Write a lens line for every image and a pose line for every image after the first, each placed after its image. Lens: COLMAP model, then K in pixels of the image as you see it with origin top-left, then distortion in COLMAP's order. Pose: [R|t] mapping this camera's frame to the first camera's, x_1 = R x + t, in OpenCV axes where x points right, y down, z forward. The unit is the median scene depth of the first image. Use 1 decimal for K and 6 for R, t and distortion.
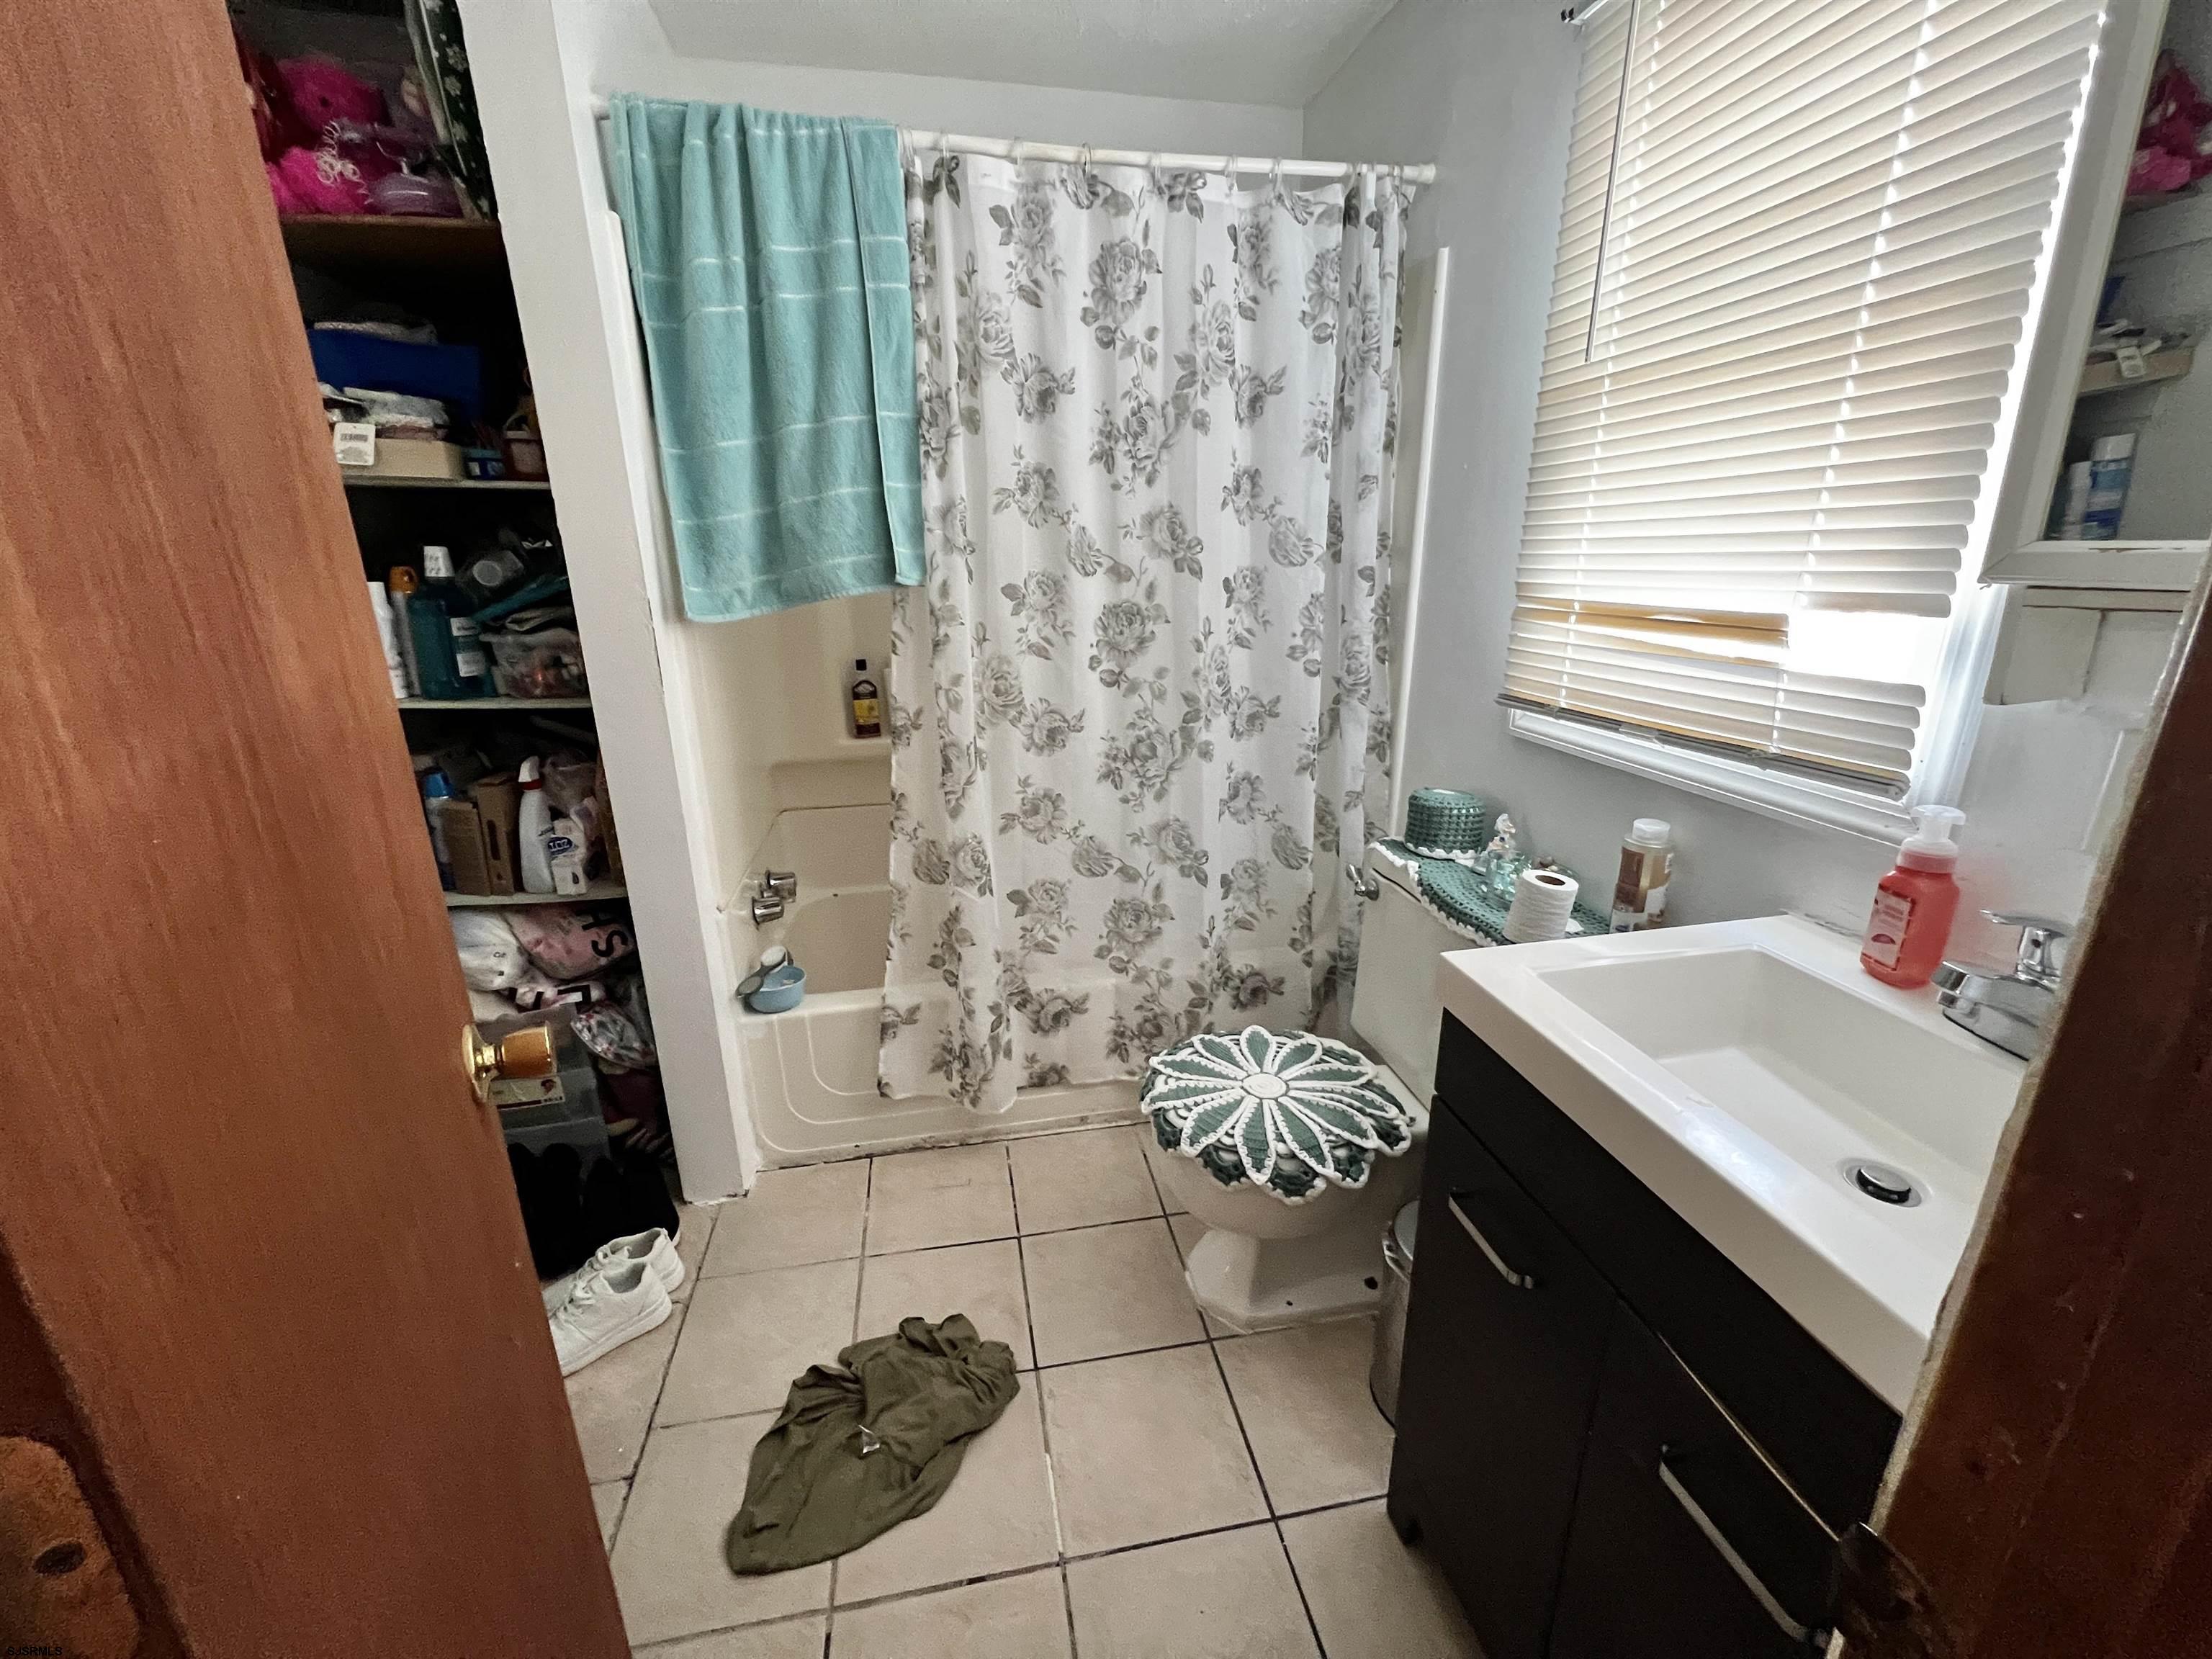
lens RADIAL K [[883.5, 0, 1115.2], [0, 883.5, 831.5], [0, 0, 1]] dist [-0.004059, -0.000186]
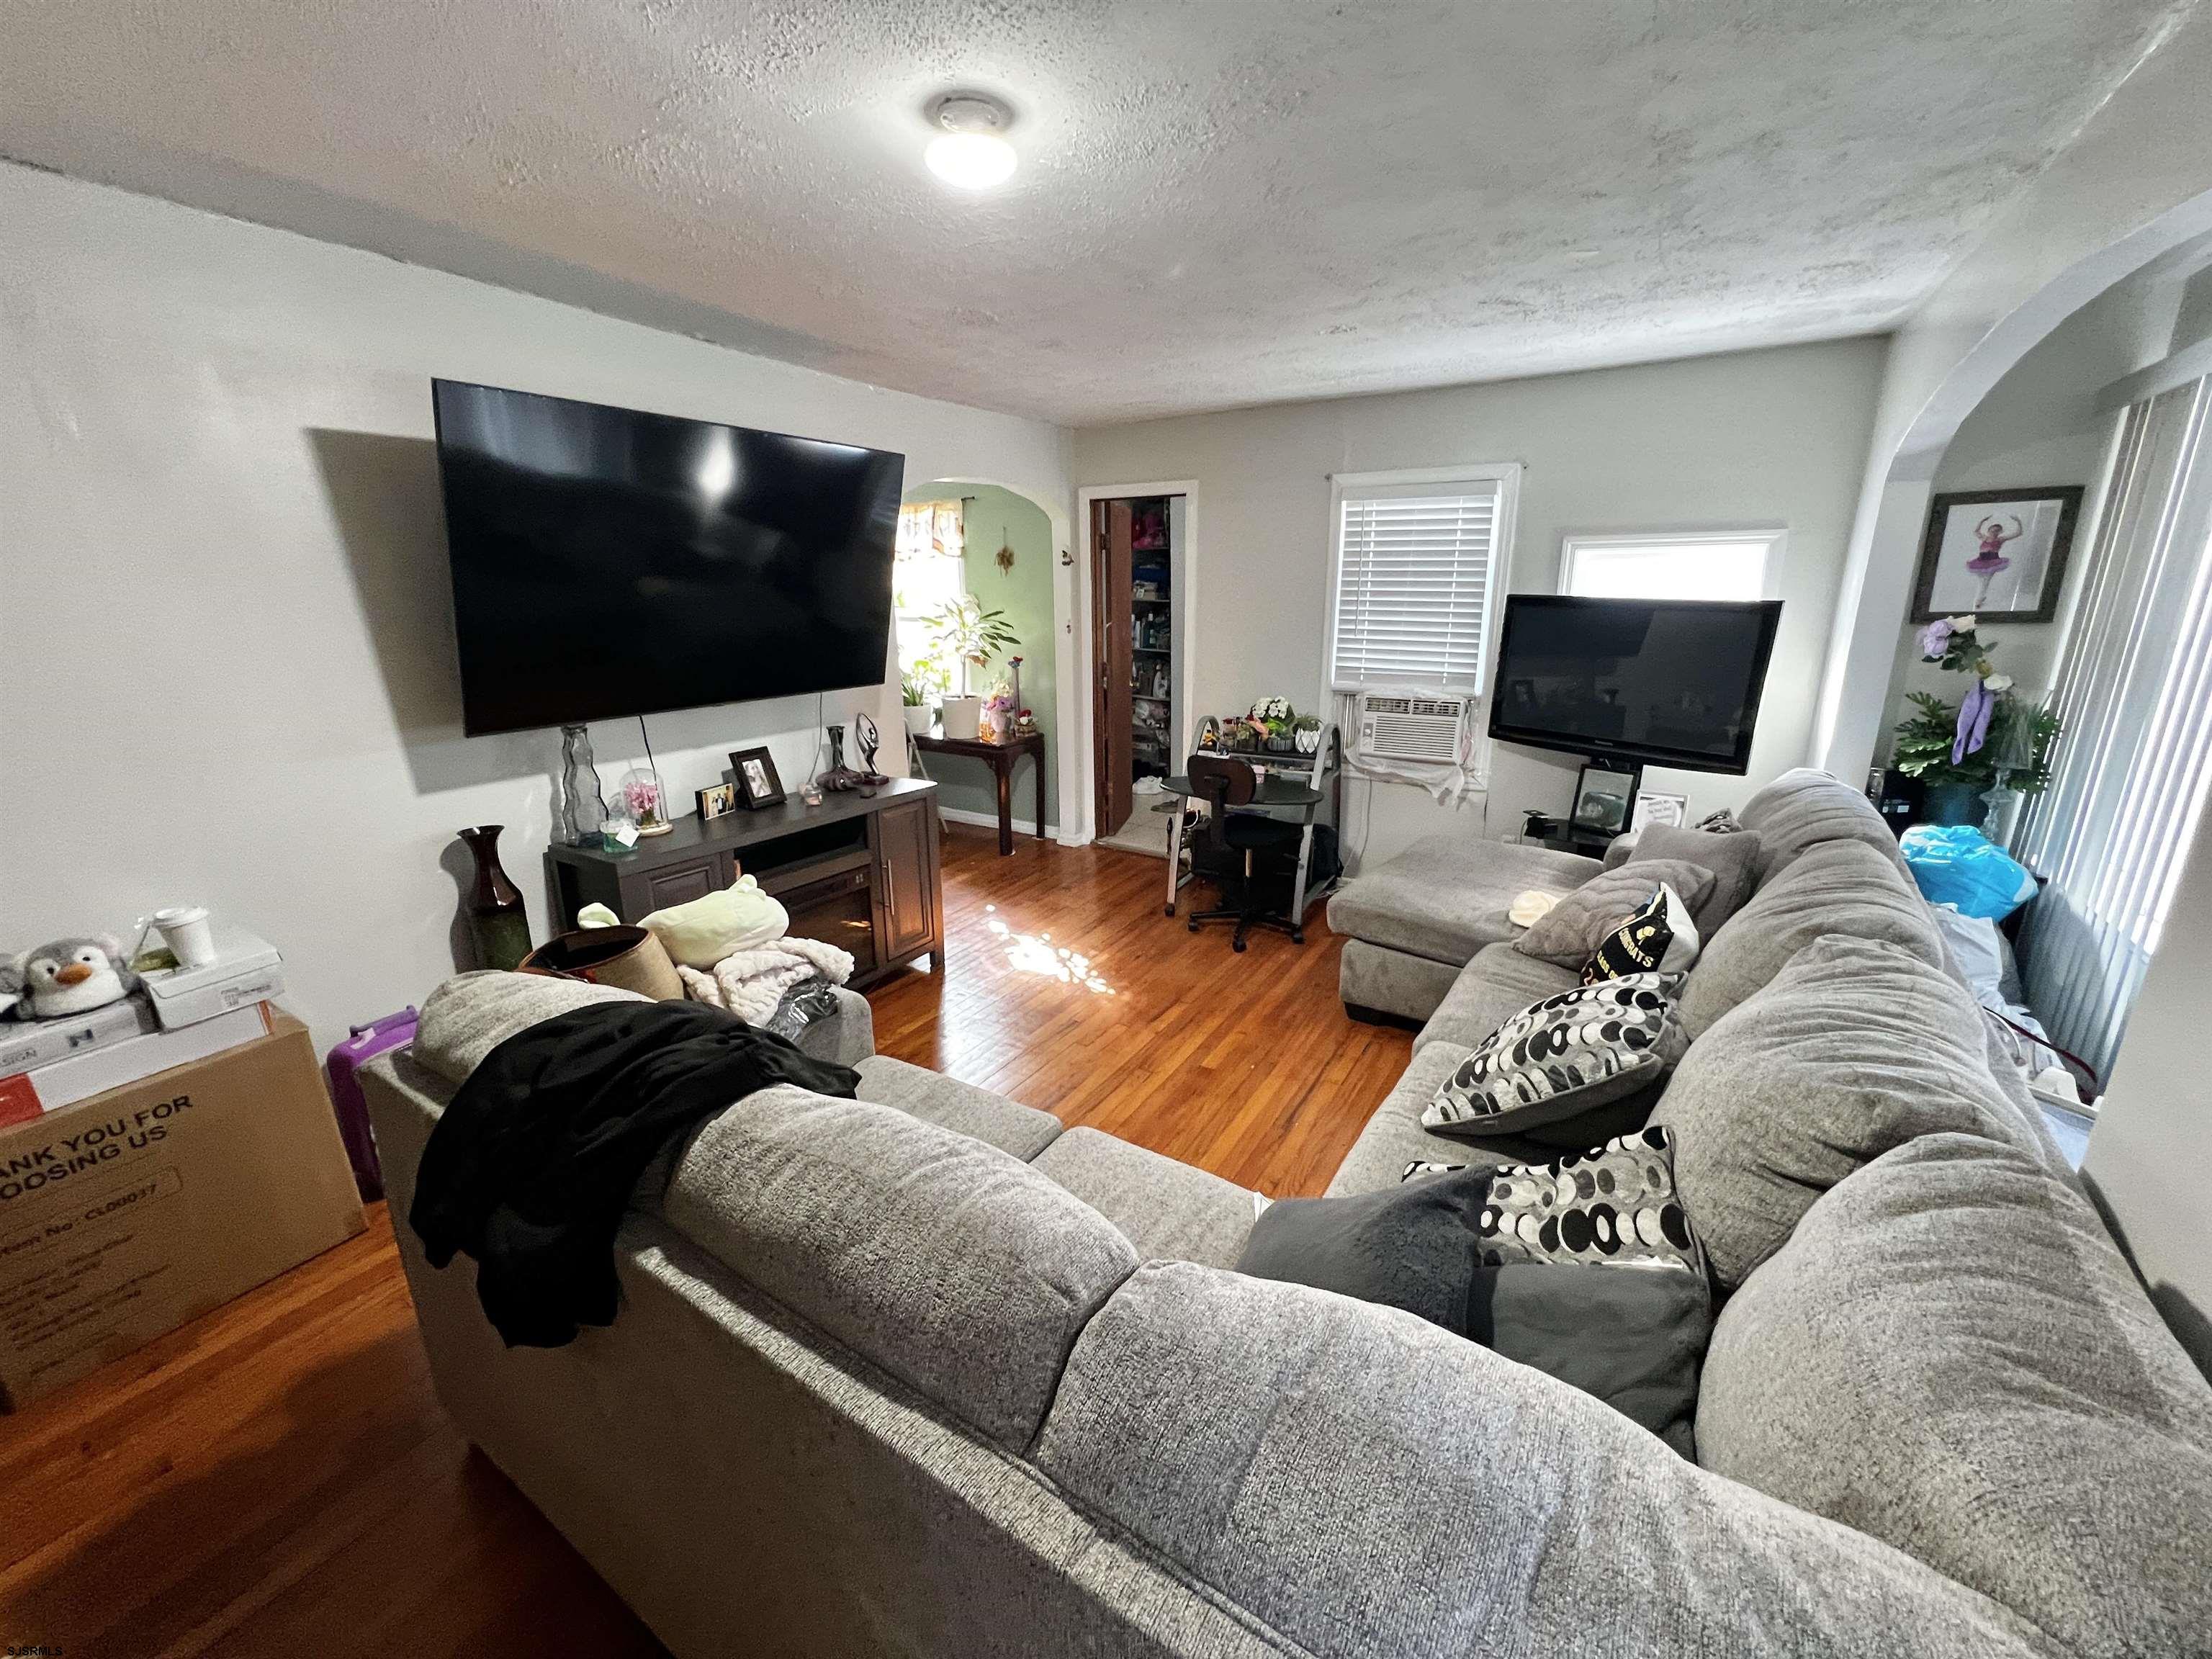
lens RADIAL K [[883.5, 0, 1106.5], [0, 883.5, 835.9], [0, 0, 1]] dist [-0.004059, -0.000186]
pose [[0.726085, 0.188170, -0.661357, 2.098776], [-0.204835, 0.977350, 0.053194, 0.548859], [0.656386, 0.096846, 0.748183, -2.239428]]
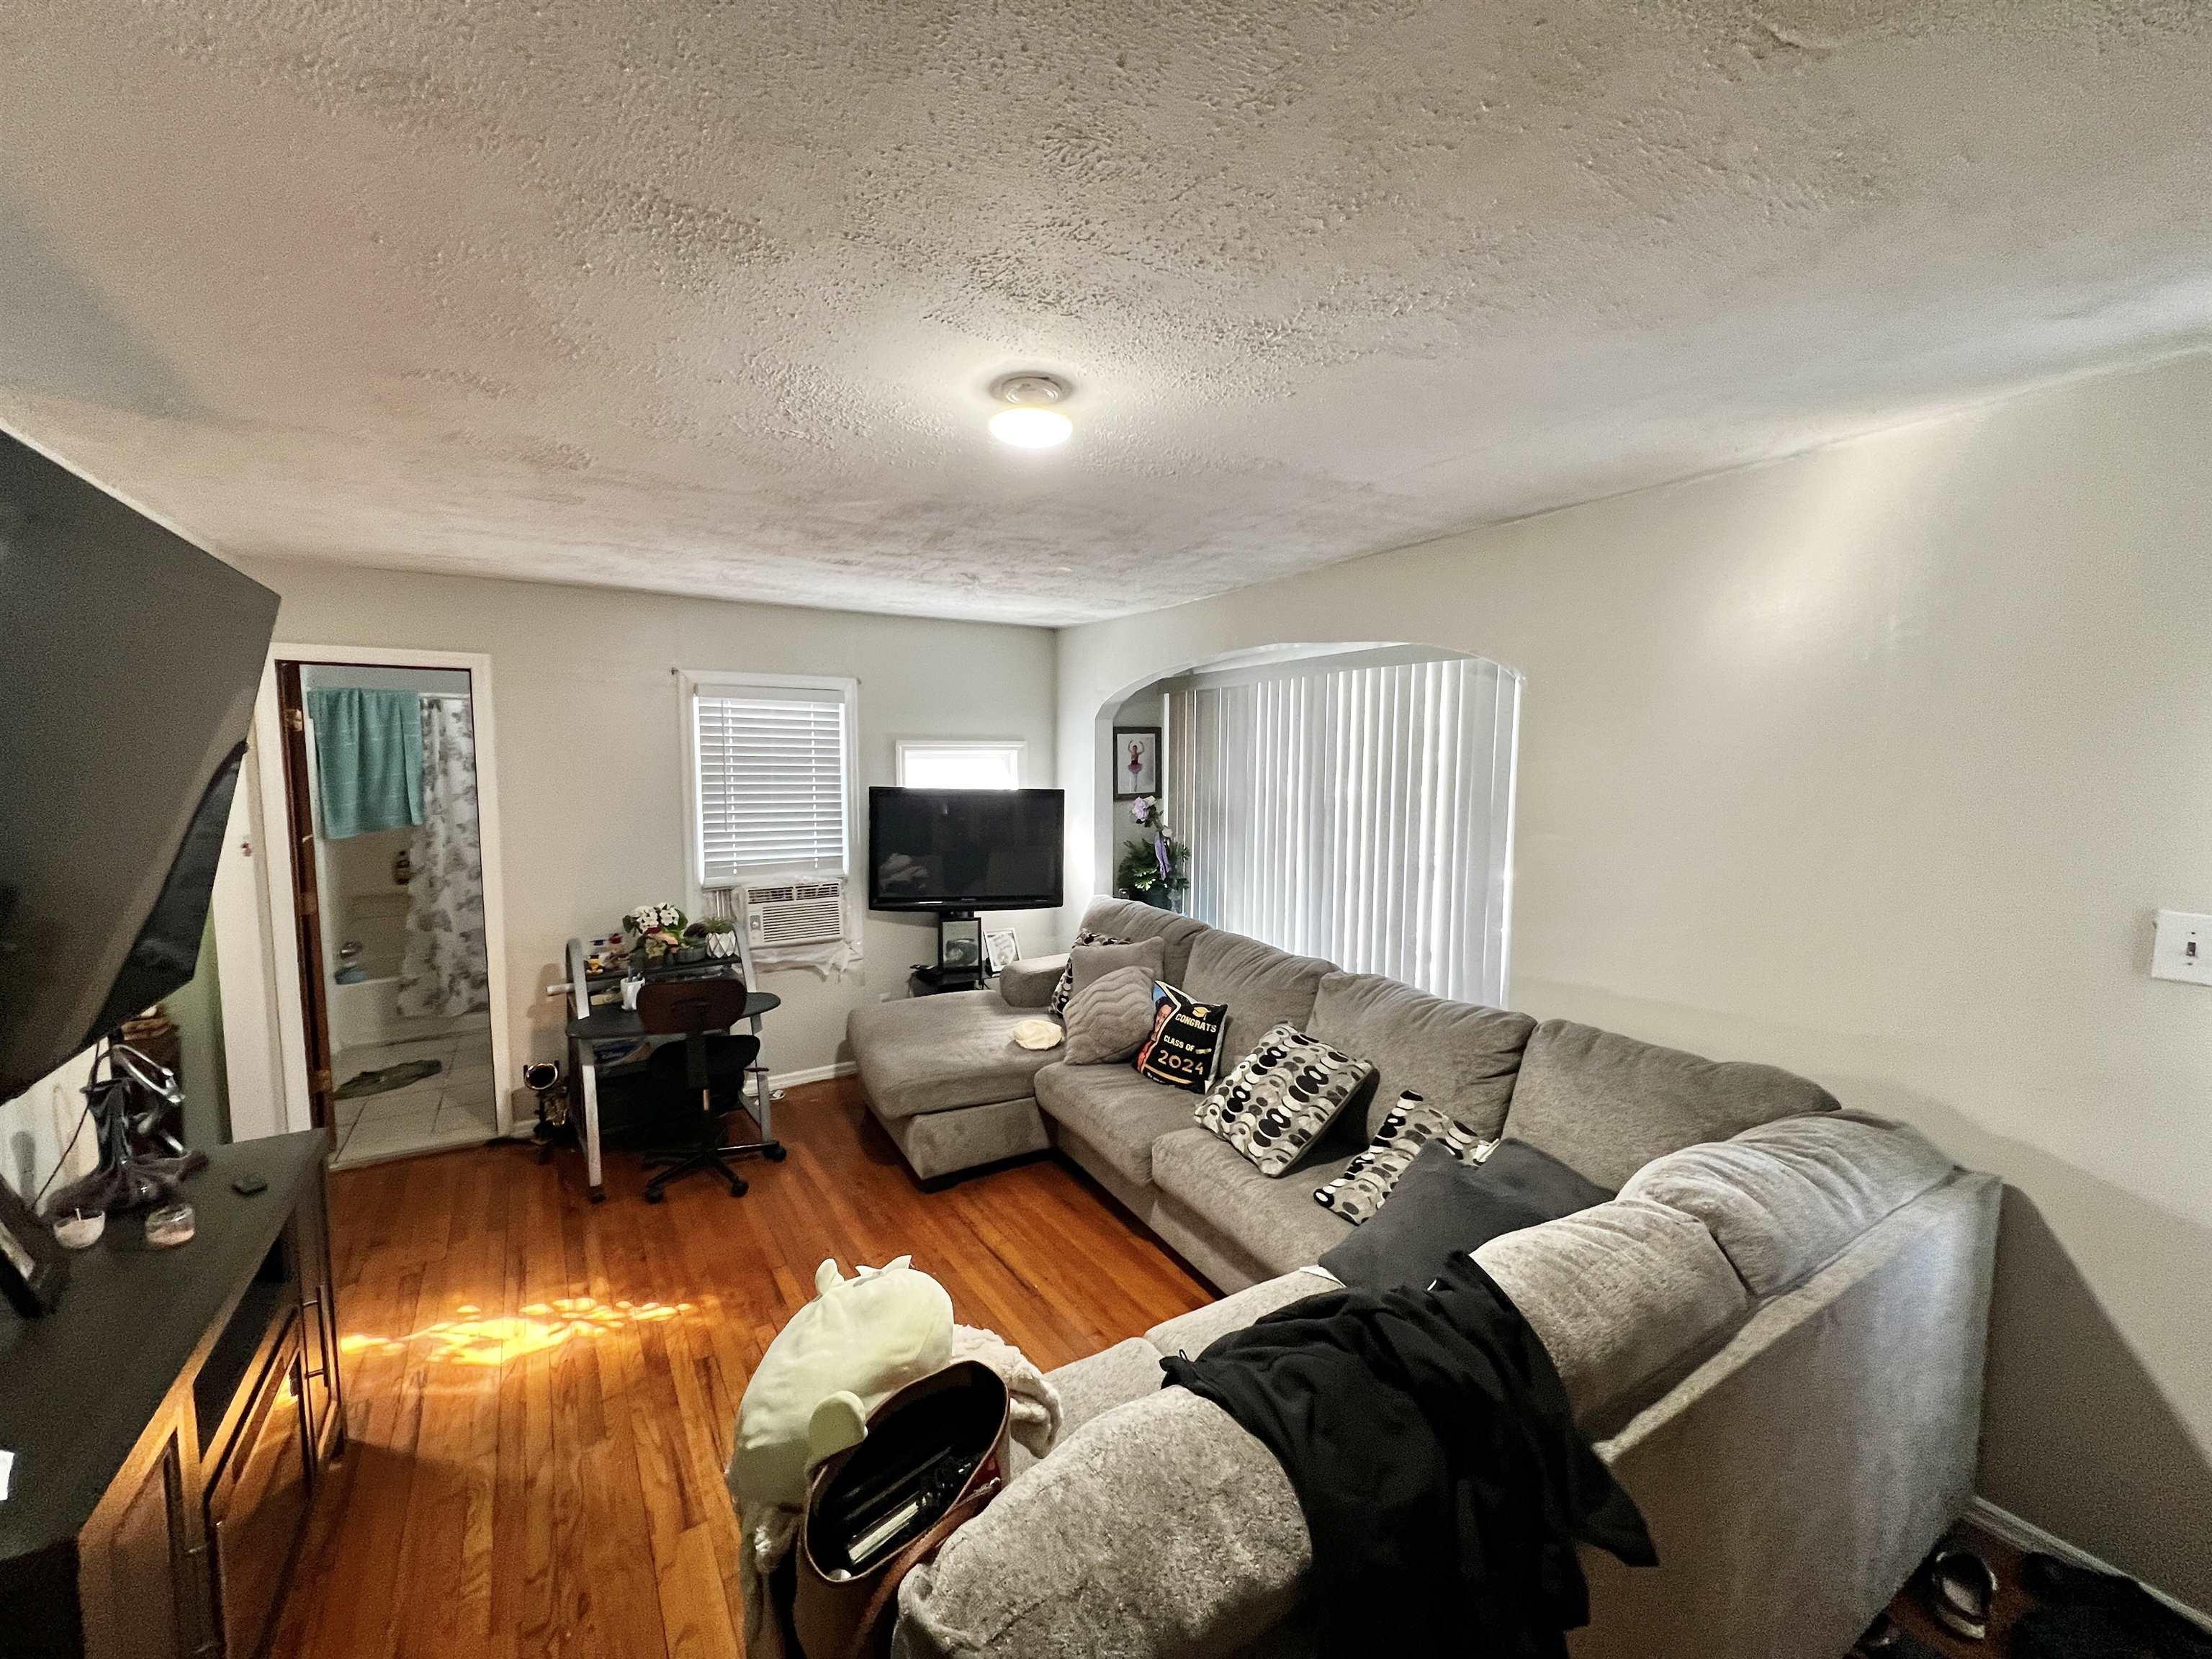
lens RADIAL K [[883.5, 0, 1103.6], [0, 883.5, 834.9], [0, 0, 1]] dist [-0.004059, -0.000186]
pose [[0.932696, -0.023208, 0.359916, 0.867646], [0.099423, 0.975806, -0.194727, 0.573614], [-0.346689, 0.217405, 0.912437, -2.552471]]
